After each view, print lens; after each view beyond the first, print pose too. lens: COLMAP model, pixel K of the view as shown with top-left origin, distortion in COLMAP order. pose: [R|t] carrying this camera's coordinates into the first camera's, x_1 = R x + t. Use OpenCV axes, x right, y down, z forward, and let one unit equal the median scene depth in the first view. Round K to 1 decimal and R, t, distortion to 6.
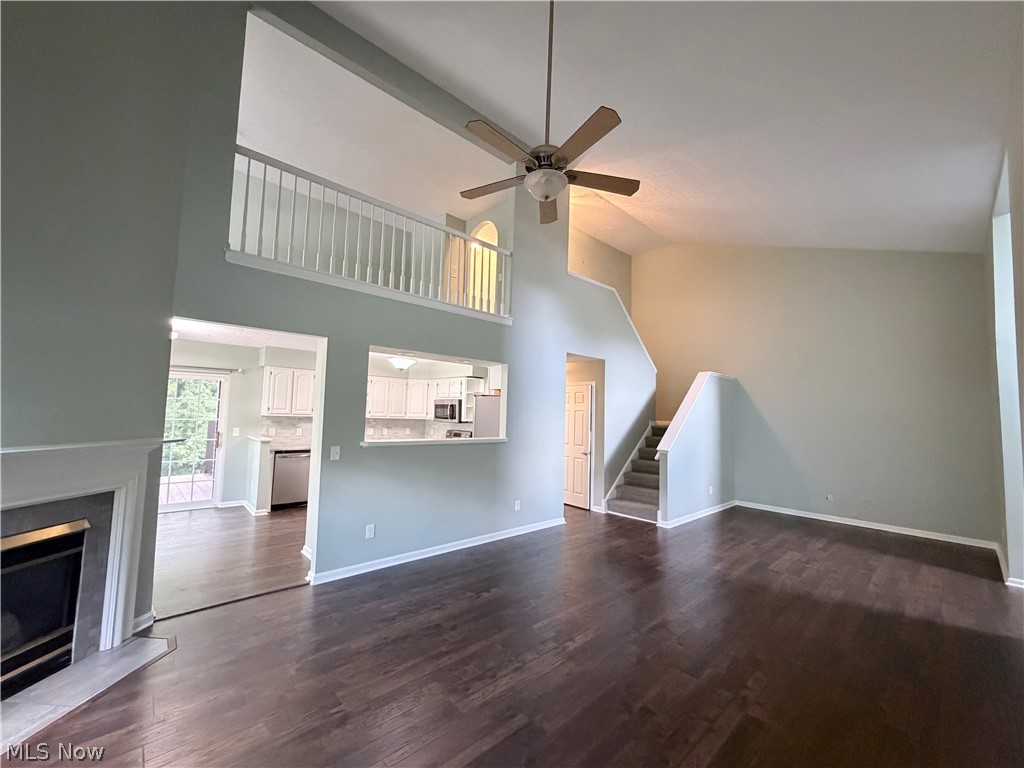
lens RADIAL K [[410.2, 0, 509.2], [0, 410.2, 384.9], [0, 0, 1]] dist [-0.001674, 0.000162]
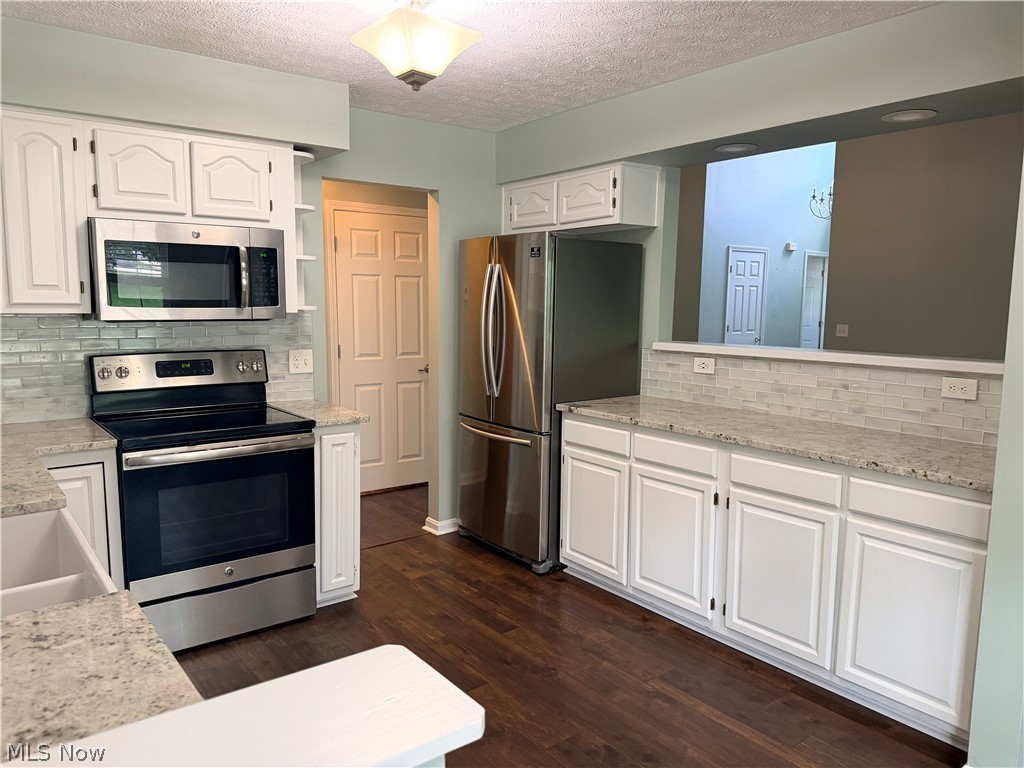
lens RADIAL K [[719.9, 0, 511.3], [0, 719.9, 385.4], [0, 0, 1]] dist [0.000337, -0.000068]
pose [[0.076214, -0.144793, 0.986522, -0.617784], [-0.070471, 0.986144, 0.150182, 0.057598], [-0.994598, -0.080967, 0.064954, 0.861395]]
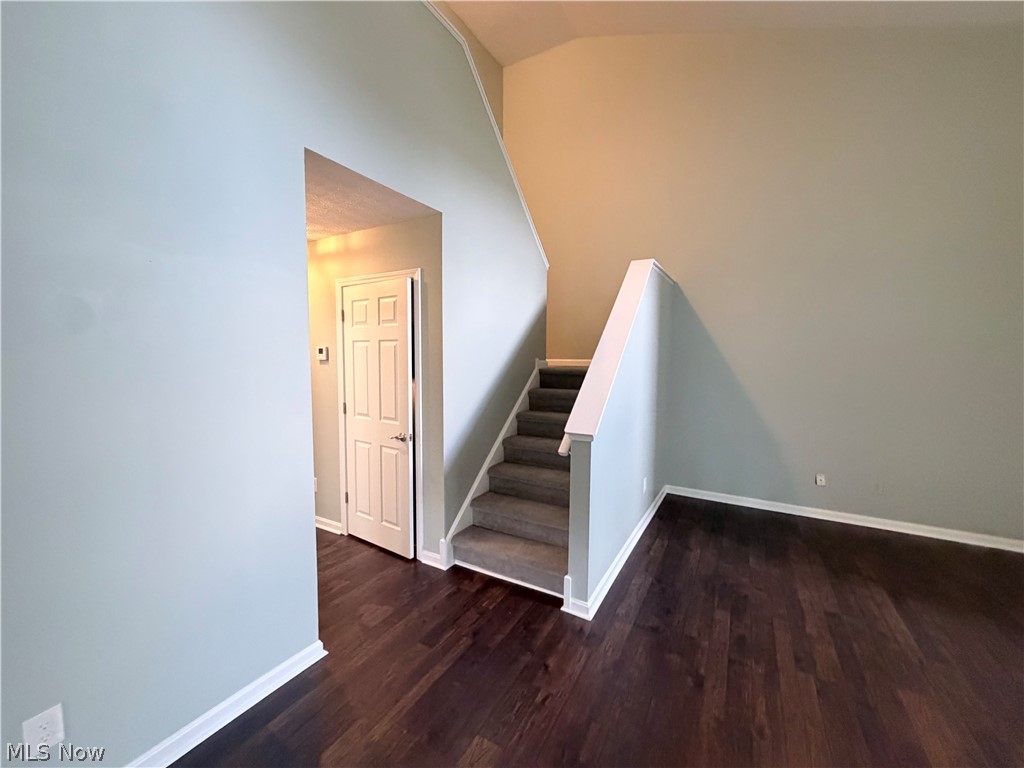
lens RADIAL K [[410.2, 0, 509.2], [0, 410.2, 384.9], [0, 0, 1]] dist [-0.001674, 0.000162]
pose [[0.953200, -0.043740, 0.299160, 0.167876], [-0.000860, 0.989083, 0.147354, 0.047964], [-0.302340, -0.140715, 0.942757, 0.568442]]
